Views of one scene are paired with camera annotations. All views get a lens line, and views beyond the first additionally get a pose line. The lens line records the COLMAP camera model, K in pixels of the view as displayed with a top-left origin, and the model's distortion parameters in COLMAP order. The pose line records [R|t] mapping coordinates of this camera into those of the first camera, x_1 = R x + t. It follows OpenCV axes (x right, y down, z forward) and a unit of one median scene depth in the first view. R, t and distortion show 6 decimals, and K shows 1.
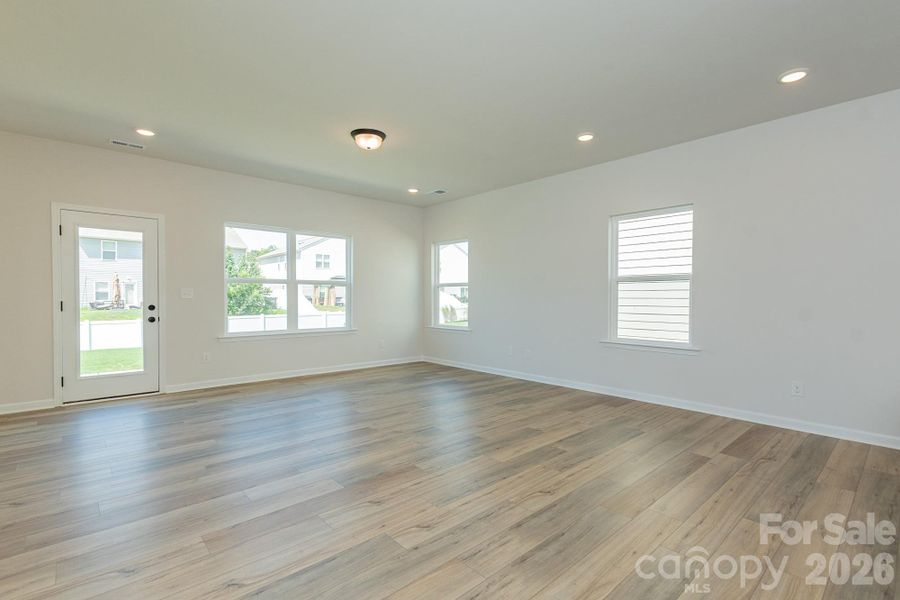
lens RADIAL K [[414.3, 0, 453.8], [0, 414.3, 289.7], [0, 0, 1]] dist [0.012807, 0.002304]
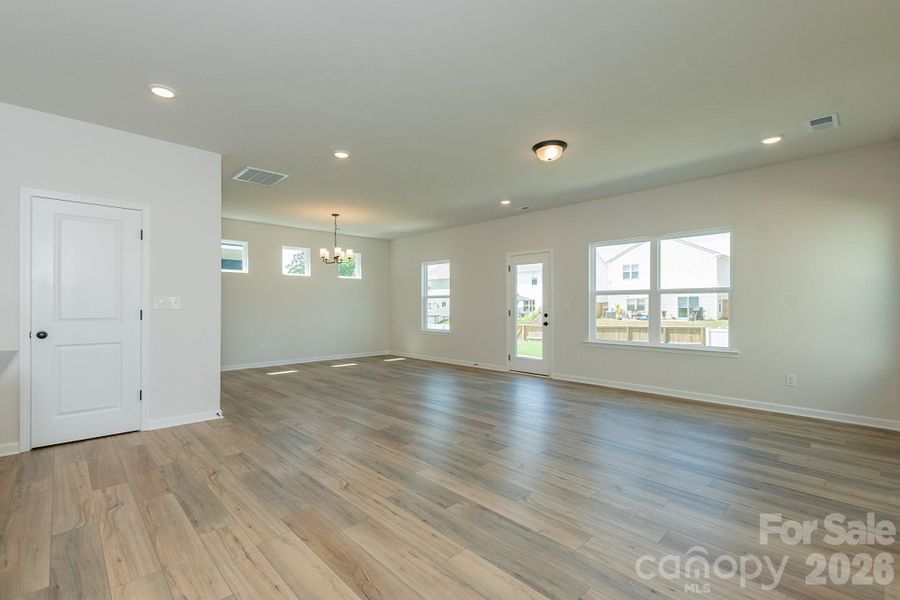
lens RADIAL K [[414.3, 0, 448.6], [0, 414.3, 308.7], [0, 0, 1]] dist [0.012807, 0.002304]
pose [[0.016815, 0.005624, -0.999843, 0.735622], [0.020513, 0.999772, 0.005969, 0.002966], [0.999648, -0.020610, 0.016696, 0.692808]]
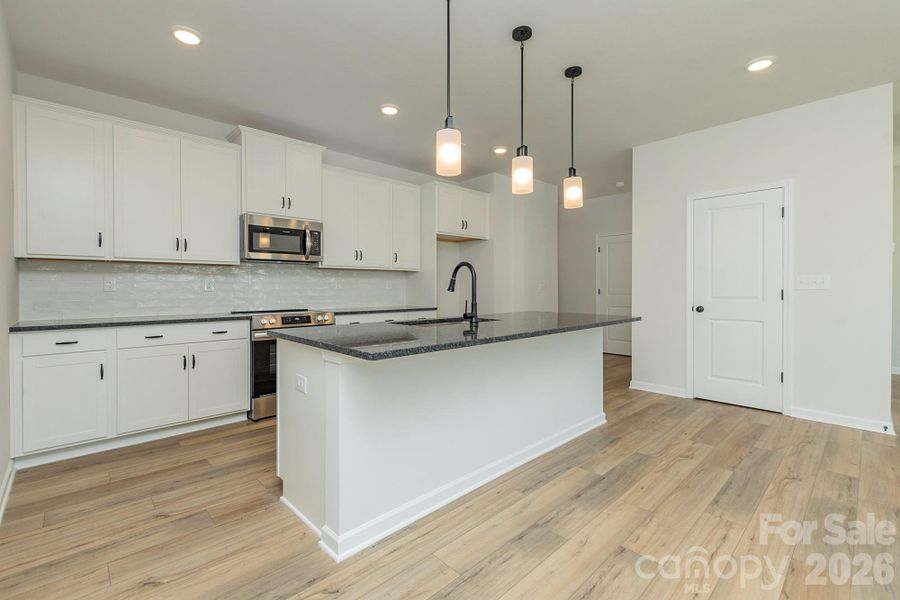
lens RADIAL K [[414.3, 0, 440.8], [0, 414.3, 282.0], [0, 0, 1]] dist [0.012807, 0.002304]
pose [[-0.999742, -0.001470, -0.022666, 0.566332], [-0.000861, 0.999639, -0.026856, 0.006160], [0.022698, -0.026830, -0.999382, 0.900362]]
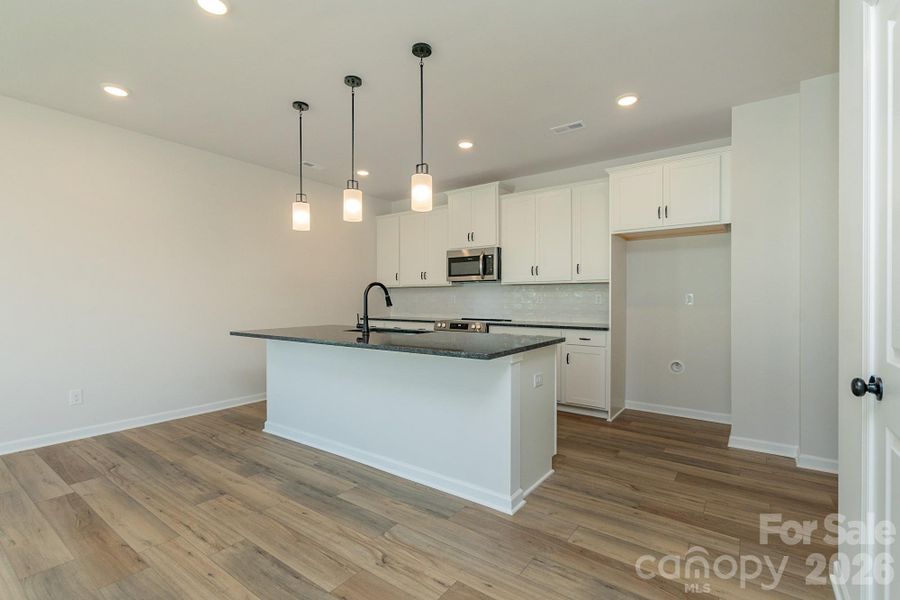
lens RADIAL K [[413.9, 0, 451.6], [0, 413.9, 301.2], [0, 0, 1]] dist [0.006184, 0.000376]
pose [[-0.195296, -0.007500, 0.980716, -0.266616], [-0.017857, 0.999832, 0.004090, -0.010850], [-0.980582, -0.016714, -0.195398, 0.269935]]
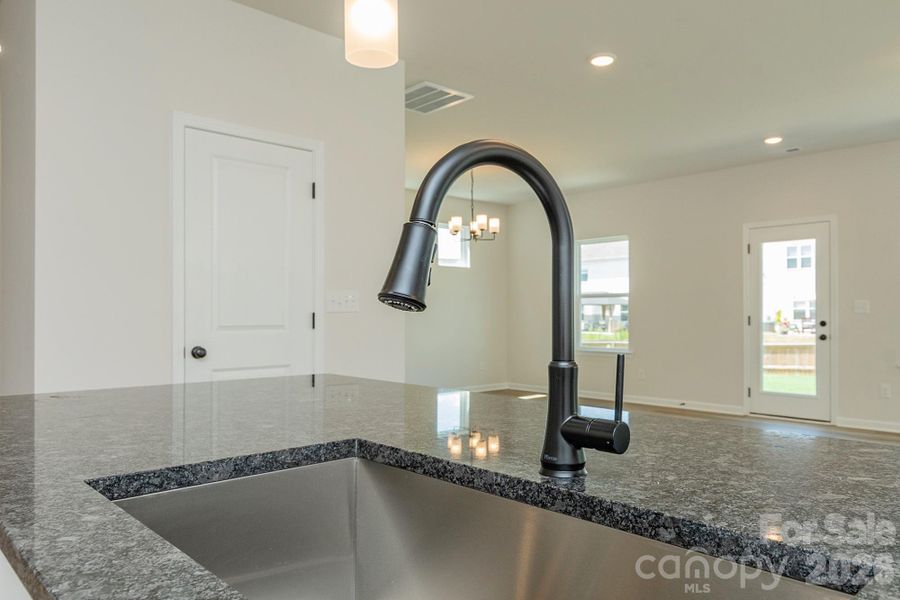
lens RADIAL K [[653.4, 0, 470.4], [0, 653.4, 313.2], [0, 0, 1]] dist [0.011262, 0.001241]
pose [[0.016874, -0.002441, -0.999855, 0.691877], [0.023335, 0.999726, -0.002047, 0.004654], [0.999585, -0.023297, 0.016926, 0.255416]]
